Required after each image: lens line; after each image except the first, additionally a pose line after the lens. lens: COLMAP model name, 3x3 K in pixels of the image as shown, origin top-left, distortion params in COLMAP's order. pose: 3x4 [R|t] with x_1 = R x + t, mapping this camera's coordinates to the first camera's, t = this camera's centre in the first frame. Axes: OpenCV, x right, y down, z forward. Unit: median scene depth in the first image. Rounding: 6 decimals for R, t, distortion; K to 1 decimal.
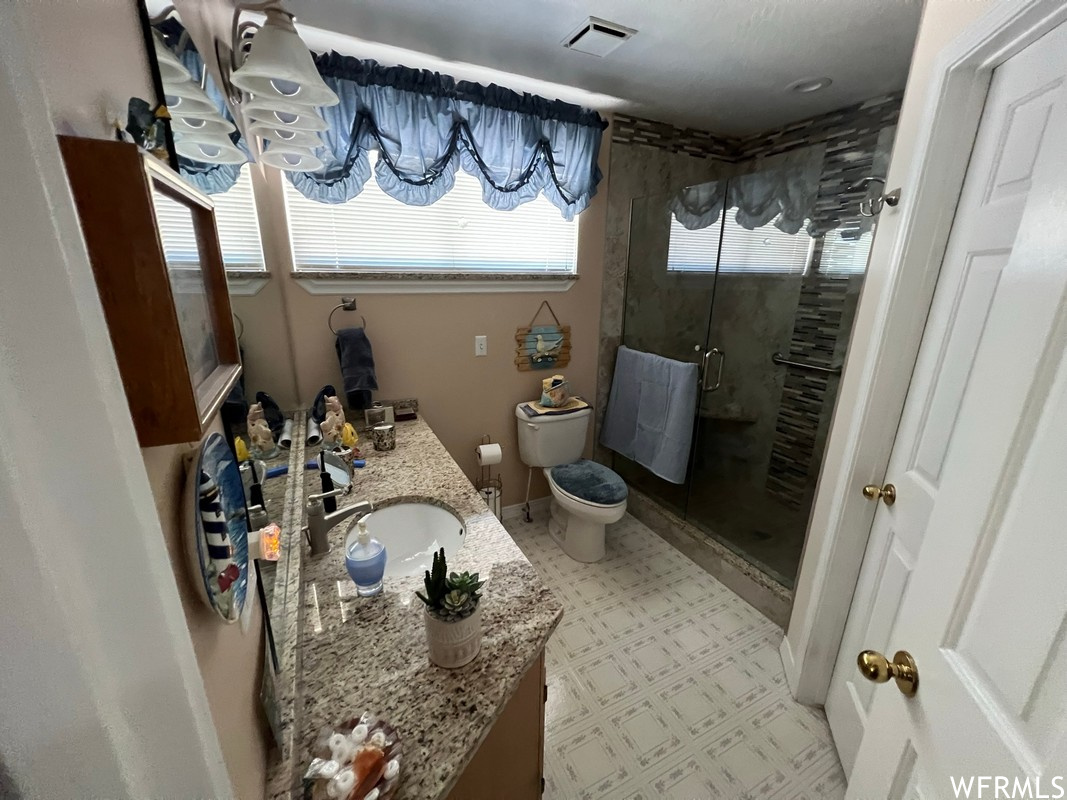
lens RADIAL K [[430.4, 0, 532.3], [0, 430.4, 398.3], [0, 0, 1]] dist [-0.001595, 0.000525]
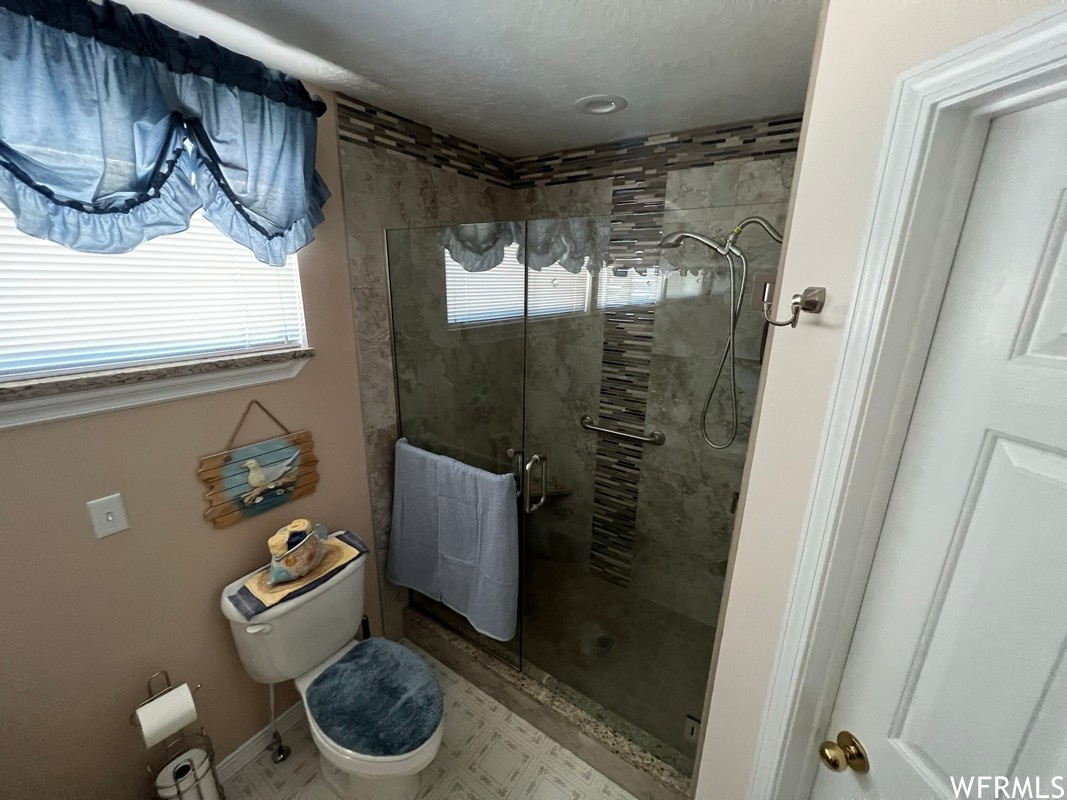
lens RADIAL K [[430.4, 0, 534.1], [0, 430.4, 398.5], [0, 0, 1]] dist [-0.001595, 0.000525]
pose [[0.871282, -0.129059, 0.473510, 0.093675], [0.130555, 0.990991, 0.029874, -0.217839], [-0.473099, 0.035790, 0.880282, 0.352929]]
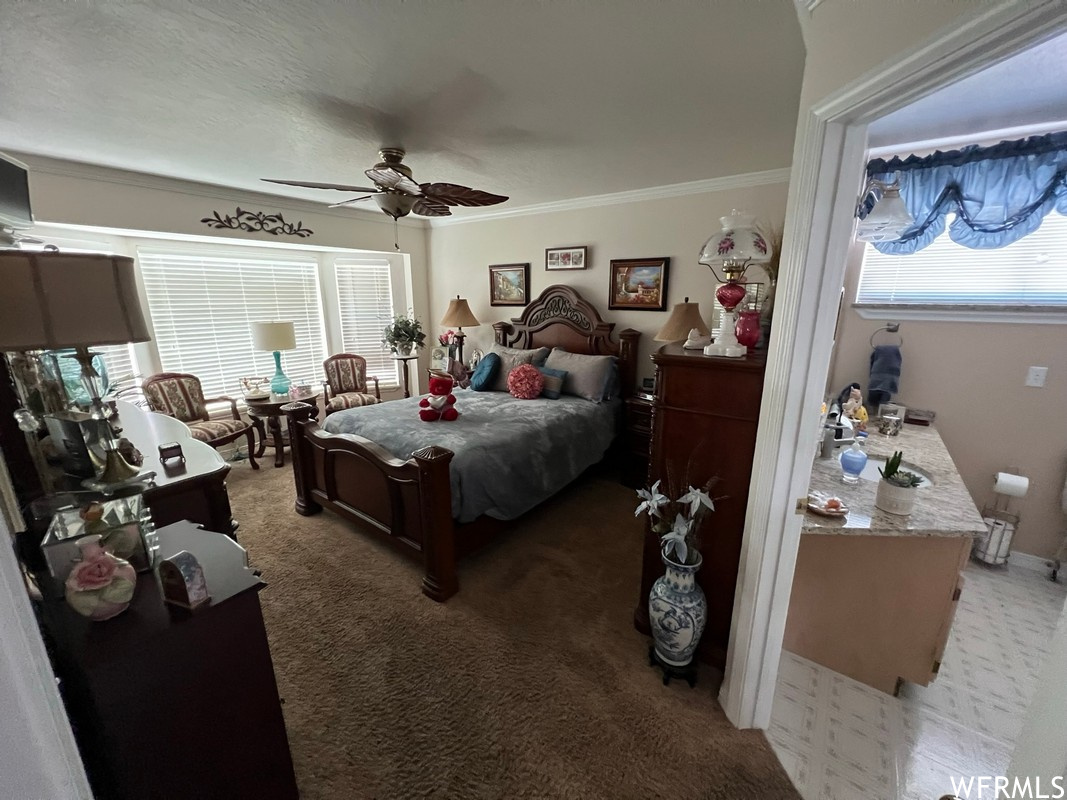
lens RADIAL K [[430.4, 0, 533.1], [0, 430.4, 401.0], [0, 0, 1]] dist [-0.001595, 0.000525]
pose [[0.452327, 0.205176, -0.867930, 0.241509], [-0.248546, 0.963623, 0.098266, 0.130109], [0.856519, 0.171272, 0.486868, -0.498294]]
